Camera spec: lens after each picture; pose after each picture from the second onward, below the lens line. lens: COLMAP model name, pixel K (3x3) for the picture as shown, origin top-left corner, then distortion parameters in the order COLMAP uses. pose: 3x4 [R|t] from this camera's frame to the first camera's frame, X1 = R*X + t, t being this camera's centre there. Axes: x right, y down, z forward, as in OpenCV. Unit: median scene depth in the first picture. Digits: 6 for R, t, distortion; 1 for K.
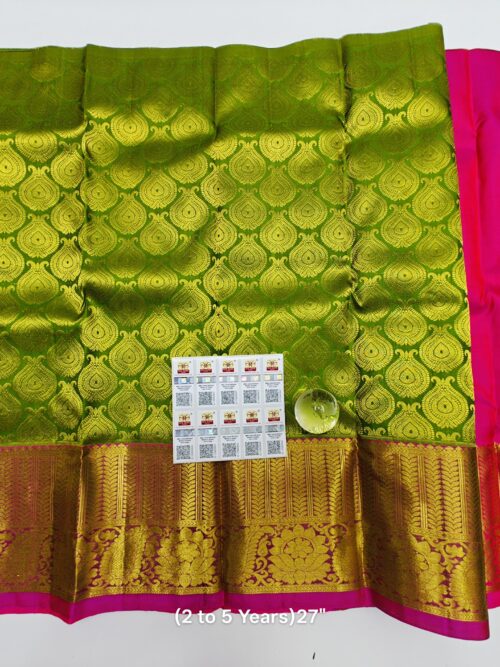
lens RADIAL K [[268.1, 0, 250.0], [0, 268.1, 333.5], [0, 0, 1]] dist [0.008877, 0.000014]
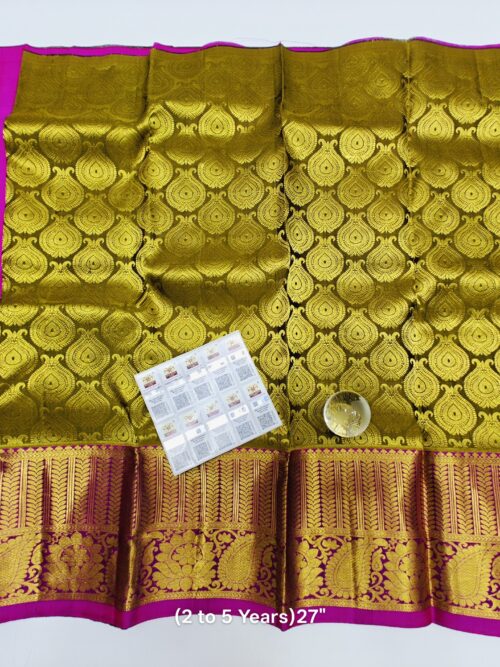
lens RADIAL K [[269.9, 0, 250.0], [0, 269.9, 333.5], [0, 0, 1]] dist [0.019595, 0.000415]
pose [[0.999434, 0.019038, -0.027723, -0.388305], [-0.019358, 0.999749, -0.011317, 0.004015], [0.027501, 0.011847, 0.999552, 0.002443]]
